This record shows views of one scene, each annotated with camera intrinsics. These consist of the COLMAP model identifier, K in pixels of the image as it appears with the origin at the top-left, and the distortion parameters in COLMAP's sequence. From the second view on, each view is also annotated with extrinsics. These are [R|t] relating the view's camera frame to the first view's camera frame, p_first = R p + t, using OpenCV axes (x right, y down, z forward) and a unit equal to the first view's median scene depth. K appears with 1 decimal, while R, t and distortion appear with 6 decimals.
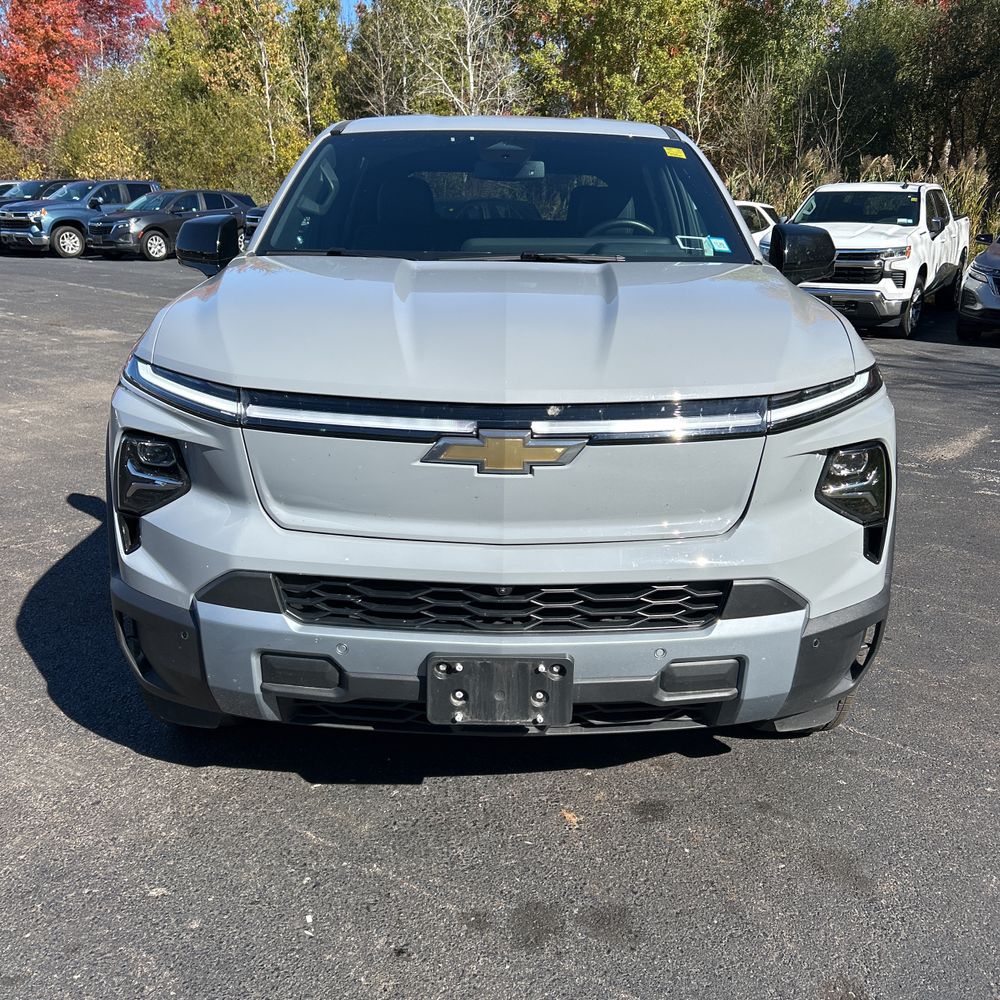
lens RADIAL K [[1019.9, 0, 499.9], [0, 1019.9, 499.2], [0, 0, 1]] dist [0.026081, 0.000000]
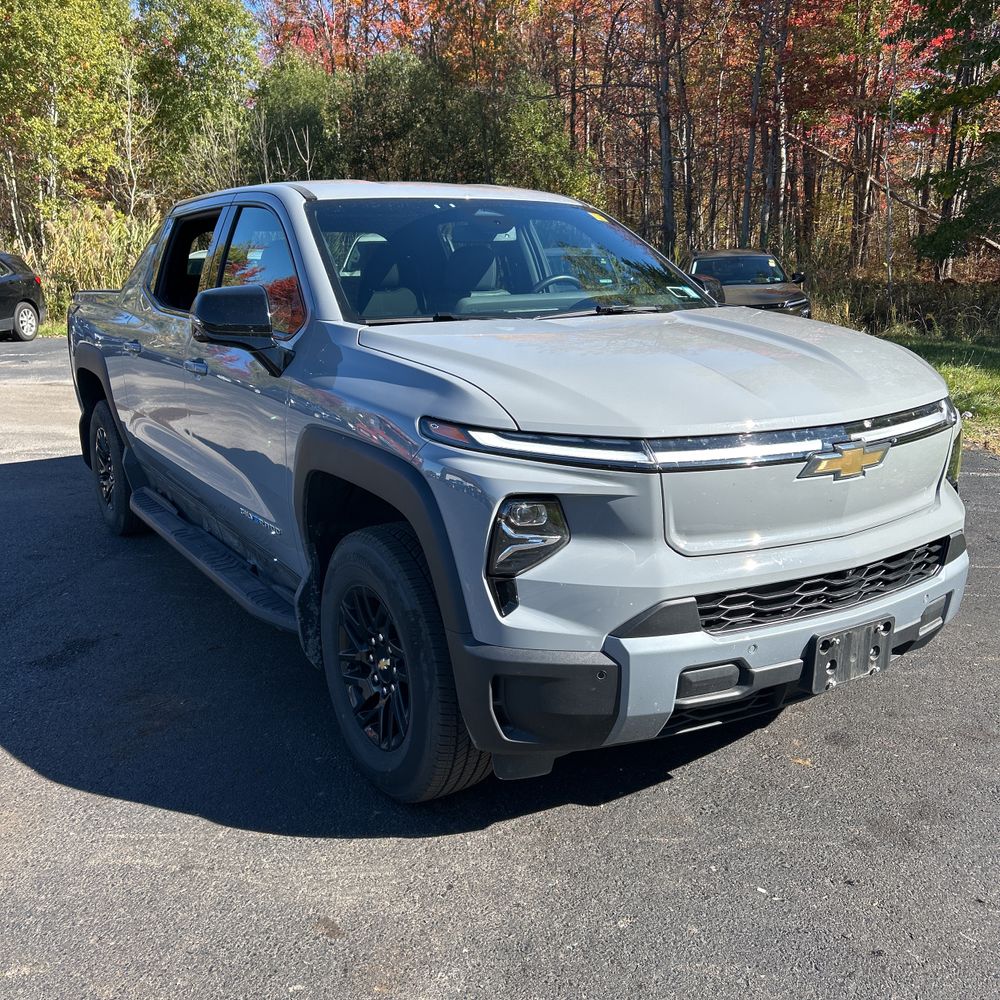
lens RADIAL K [[1019.9, 0, 499.8], [0, 1019.9, 501.1], [0, 0, 1]] dist [0.026081, 0.000000]
pose [[0.855366, -0.148832, 0.496184, -0.914233], [0.168325, 0.985716, 0.005496, -0.071206], [-0.489914, 0.078819, 0.868200, 0.109454]]
